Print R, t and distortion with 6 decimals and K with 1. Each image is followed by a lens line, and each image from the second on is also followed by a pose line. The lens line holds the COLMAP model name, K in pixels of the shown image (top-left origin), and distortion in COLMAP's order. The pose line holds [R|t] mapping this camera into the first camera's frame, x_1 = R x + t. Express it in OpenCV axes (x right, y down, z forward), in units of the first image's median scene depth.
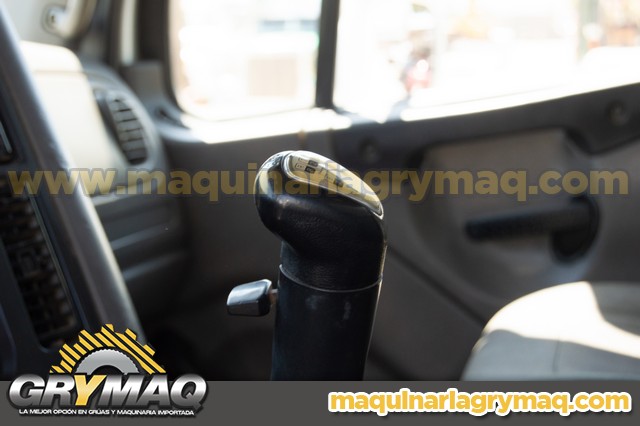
lens RADIAL K [[1513.4, 0, 320.0], [0, 1513.4, 213.0], [0, 0, 1]] dist [-0.113221, -0.402517]
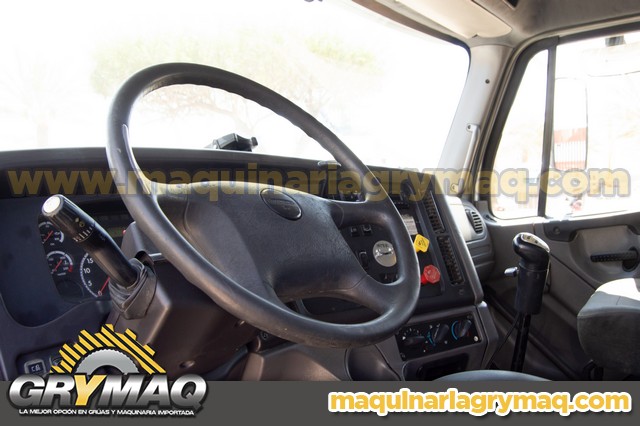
lens RADIAL K [[502.4, 0, 320.0], [0, 502.4, 213.0], [0, 0, 1]] dist [-0.088174, 0.000773]
pose [[0.909894, 0.013971, -0.414606, 0.010719], [-0.041393, 0.997503, -0.057228, 0.000241], [0.412771, 0.069233, 0.908200, -0.115584]]
